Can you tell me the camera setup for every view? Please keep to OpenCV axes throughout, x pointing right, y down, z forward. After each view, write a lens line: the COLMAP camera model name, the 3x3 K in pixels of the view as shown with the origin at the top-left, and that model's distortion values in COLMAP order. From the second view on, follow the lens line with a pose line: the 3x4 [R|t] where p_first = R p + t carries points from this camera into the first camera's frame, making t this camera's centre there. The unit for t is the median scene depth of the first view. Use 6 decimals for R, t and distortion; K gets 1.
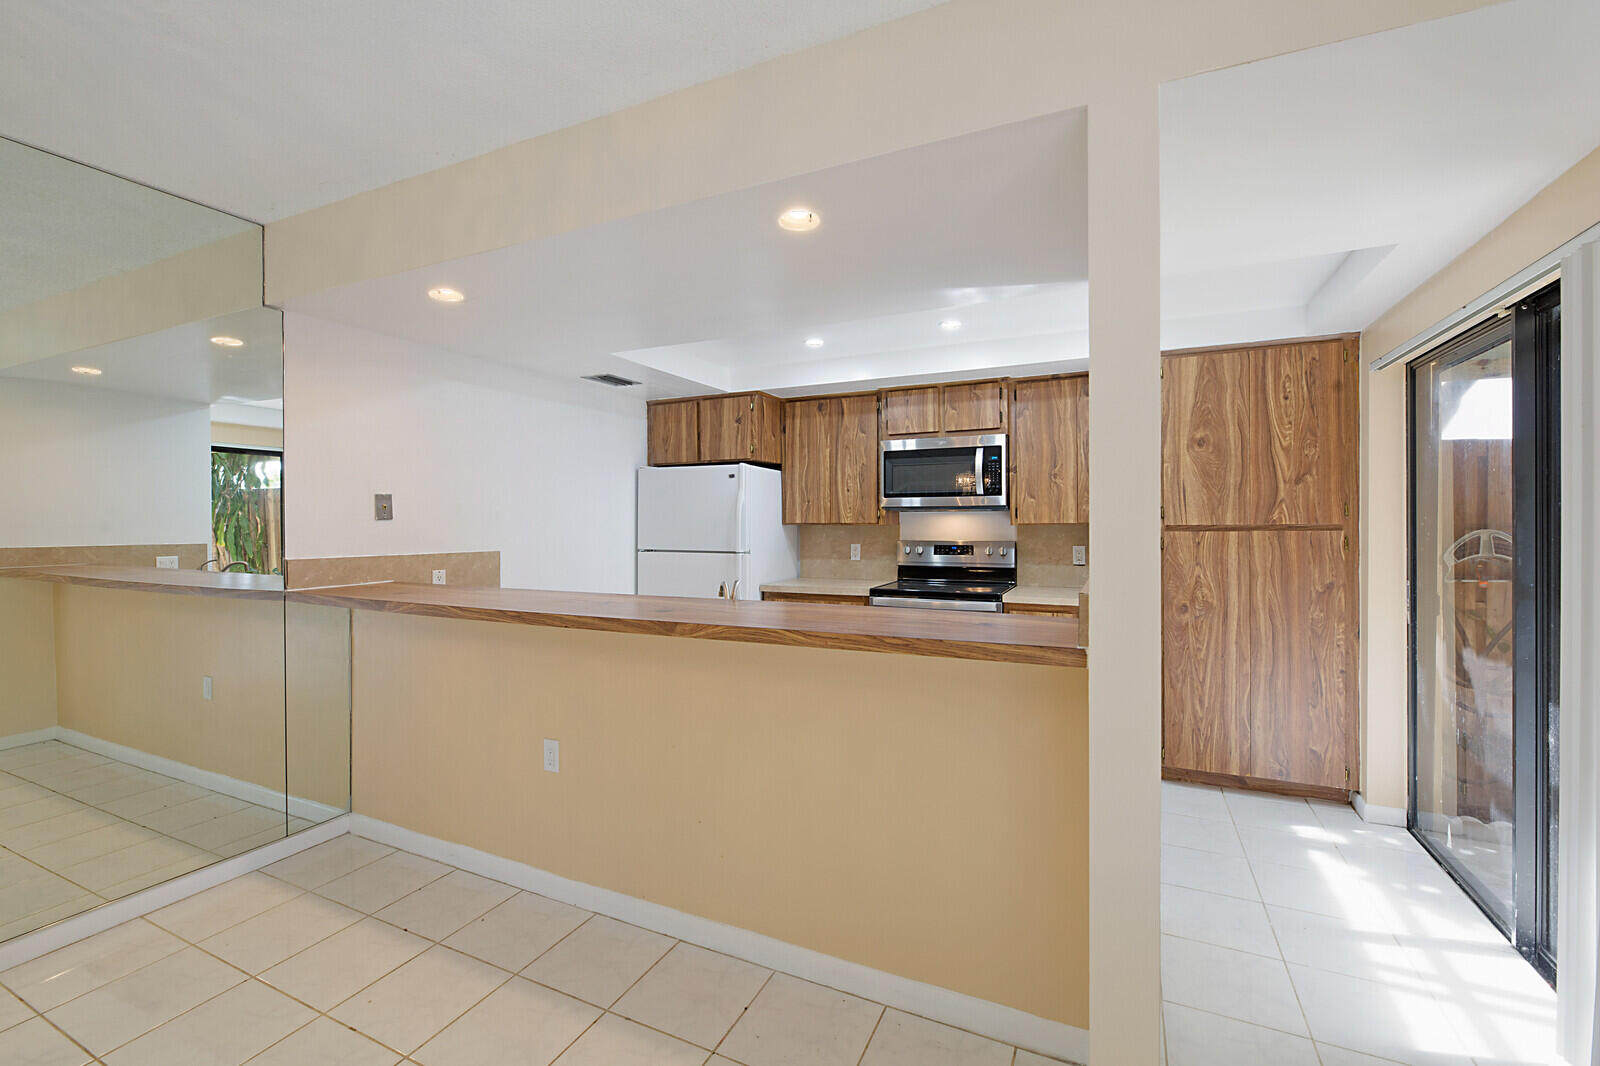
lens RADIAL K [[685.1, 0, 807.1], [0, 685.1, 524.6], [0, 0, 1]] dist [-0.000084, -0.000092]
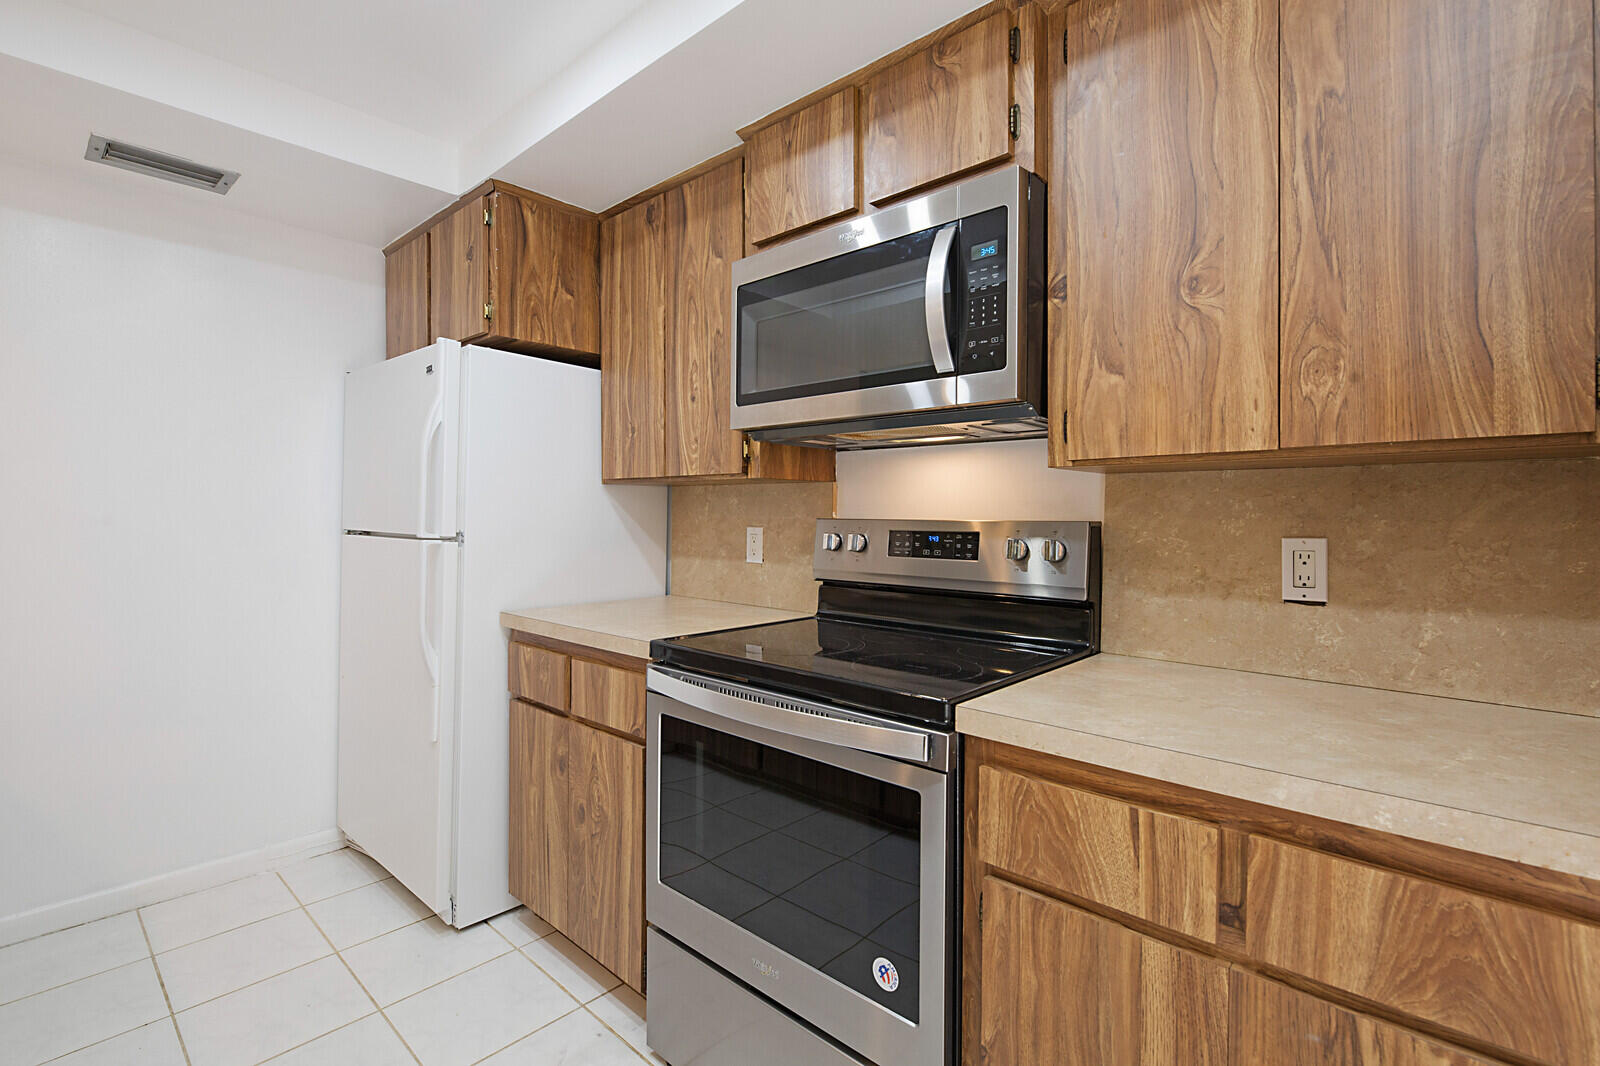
lens RADIAL K [[744.0, 0, 810.1], [0, 744.0, 516.0], [0, 0, 1]] dist [0.000862, -0.000092]
pose [[0.954609, 0.011543, -0.297637, 0.289917], [-0.012896, 0.999914, -0.002583, 0.025150], [0.297581, 0.006304, 0.954676, 0.632091]]
